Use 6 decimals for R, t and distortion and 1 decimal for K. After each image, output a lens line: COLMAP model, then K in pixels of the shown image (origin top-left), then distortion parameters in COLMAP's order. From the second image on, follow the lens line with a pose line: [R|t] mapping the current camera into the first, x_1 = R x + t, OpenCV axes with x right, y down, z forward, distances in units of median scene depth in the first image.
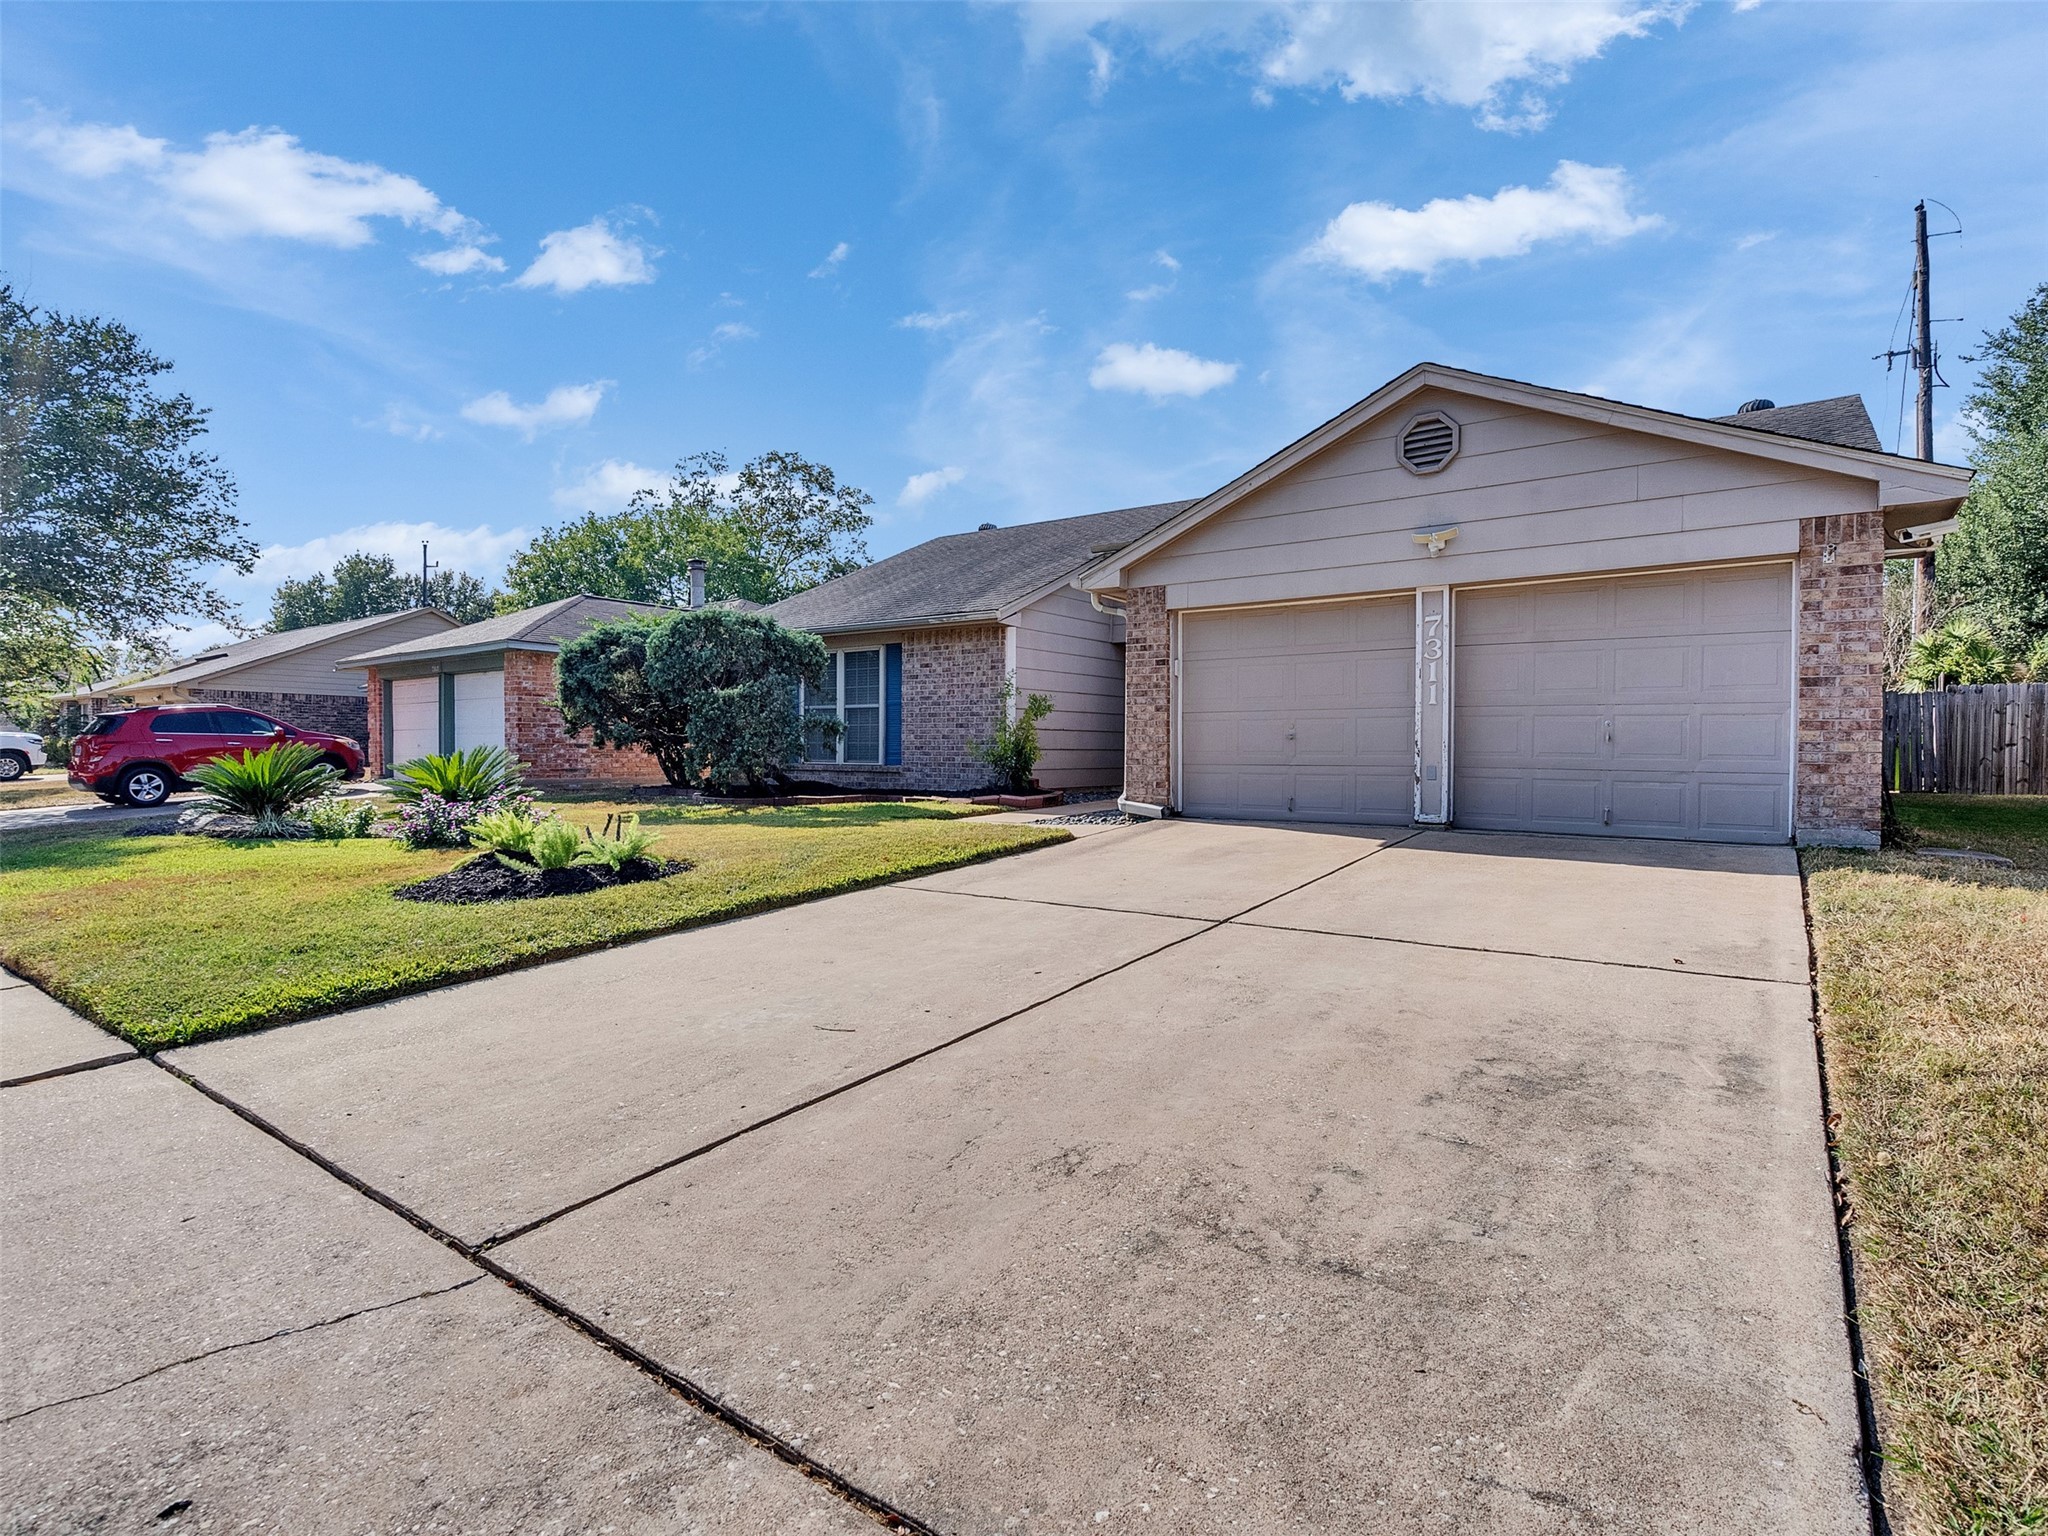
lens RADIAL K [[1041.0, 0, 1027.8], [0, 1041.0, 765.4], [0, 0, 1]] dist [-0.005159, 0.006268]
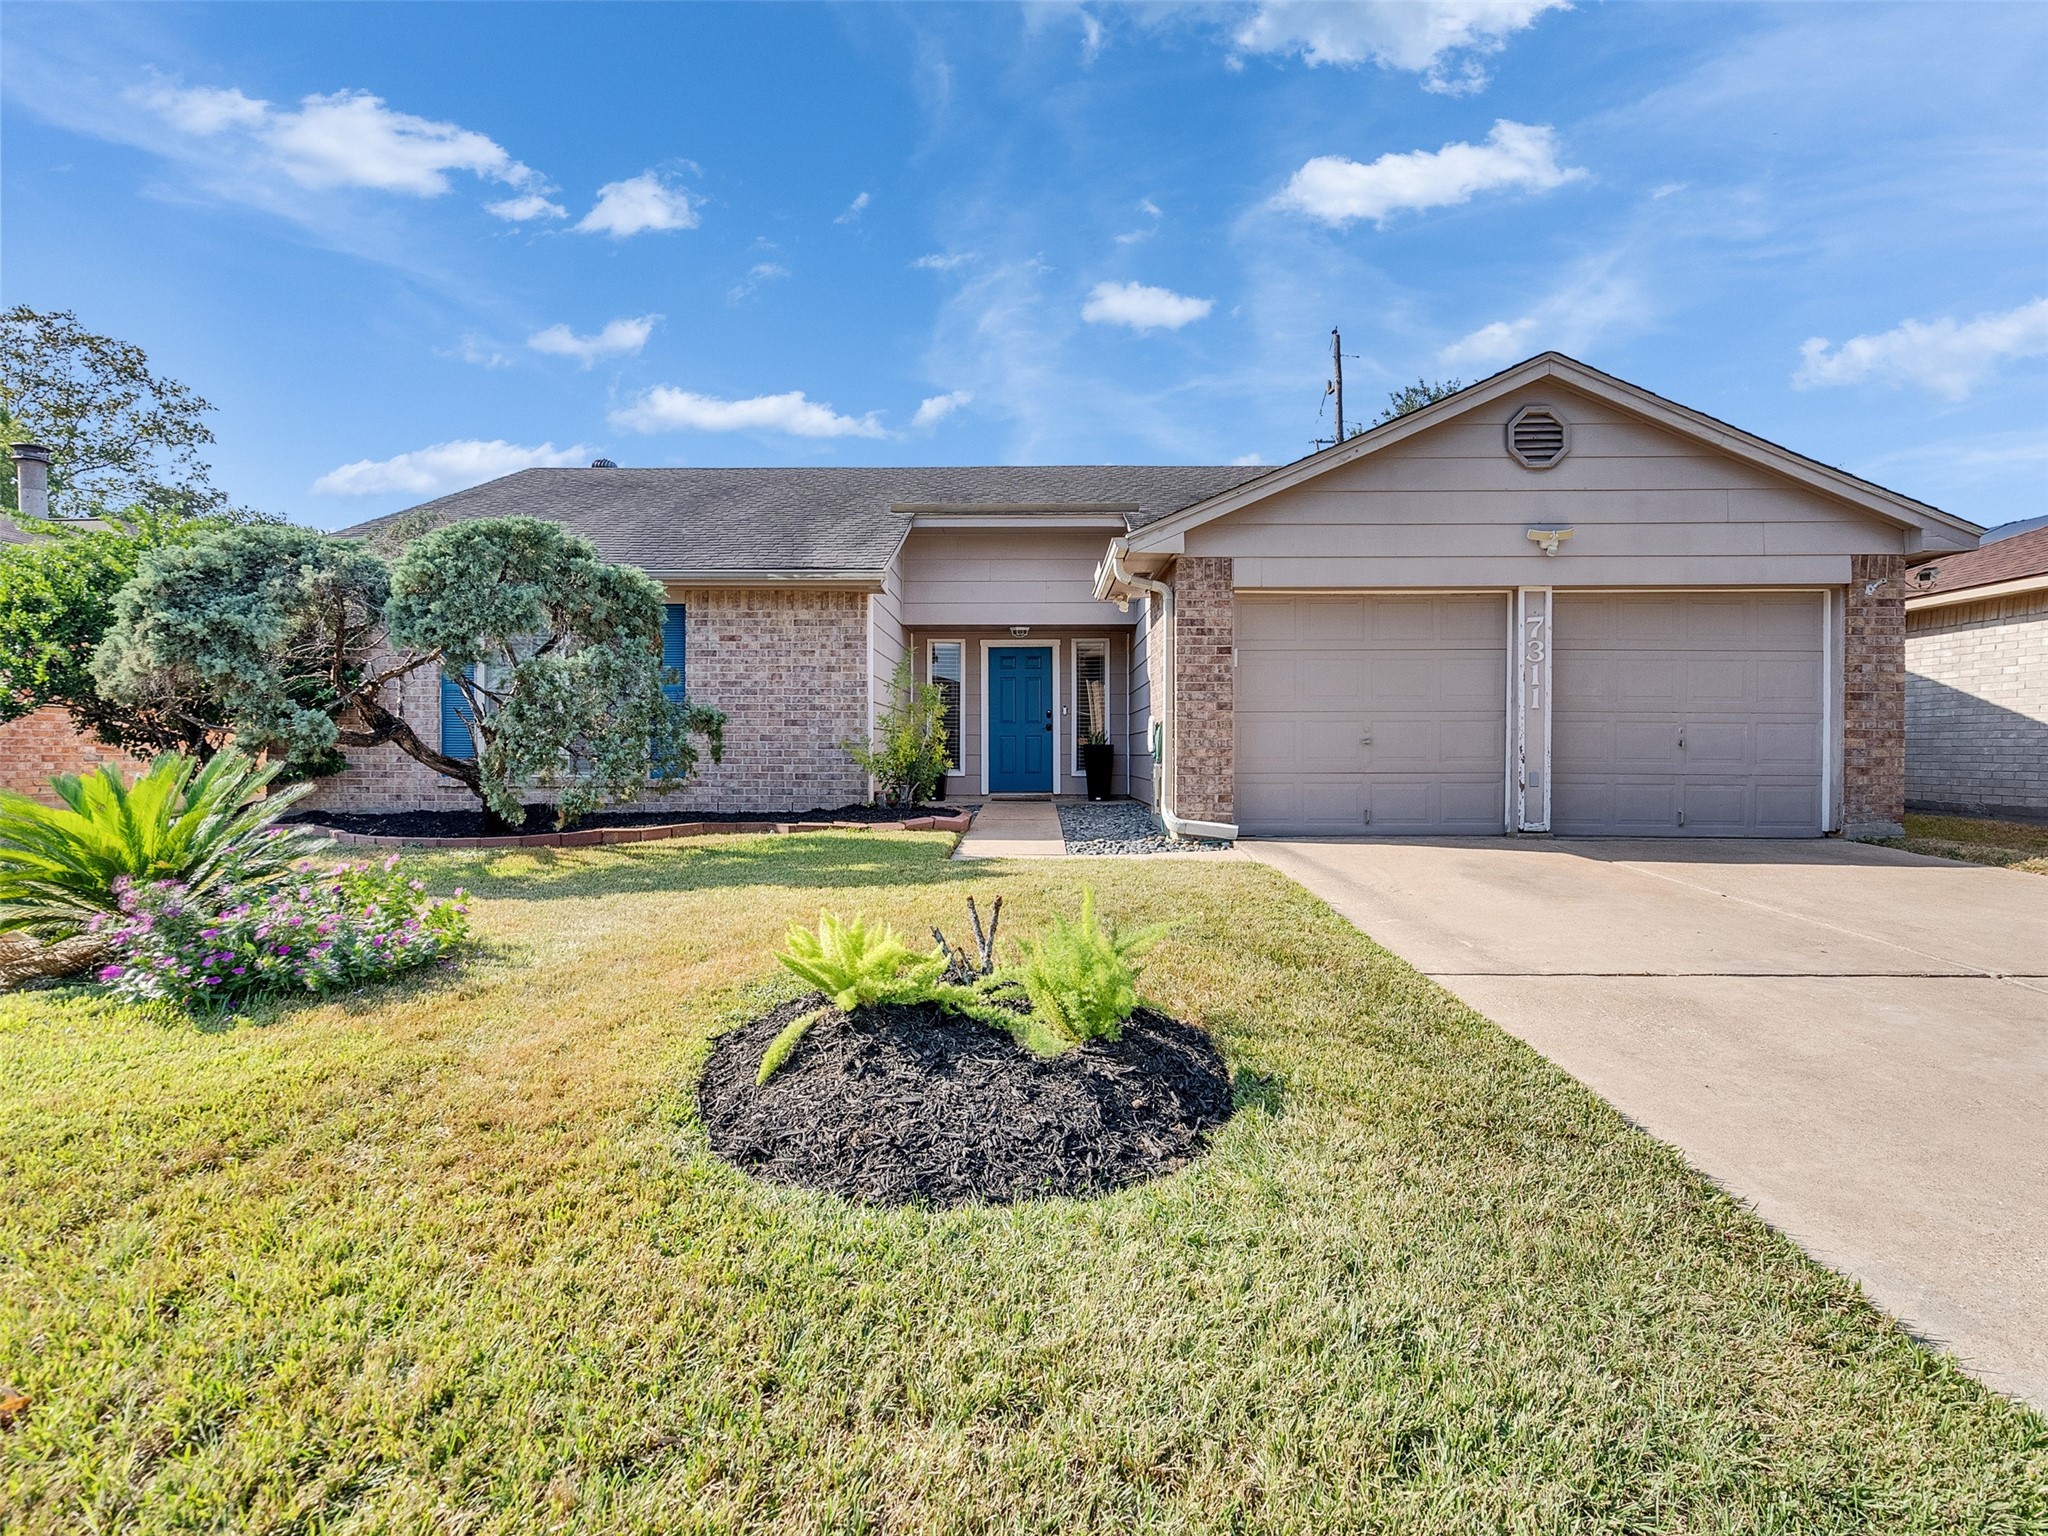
lens RADIAL K [[1041.0, 0, 1029.4], [0, 1041.0, 767.5], [0, 0, 1]] dist [-0.005159, 0.006268]
pose [[0.819717, -0.009611, 0.572689, -0.546528], [0.009896, 0.999948, 0.002616, -0.010962], [-0.572684, 0.003523, 0.819769, 0.473414]]
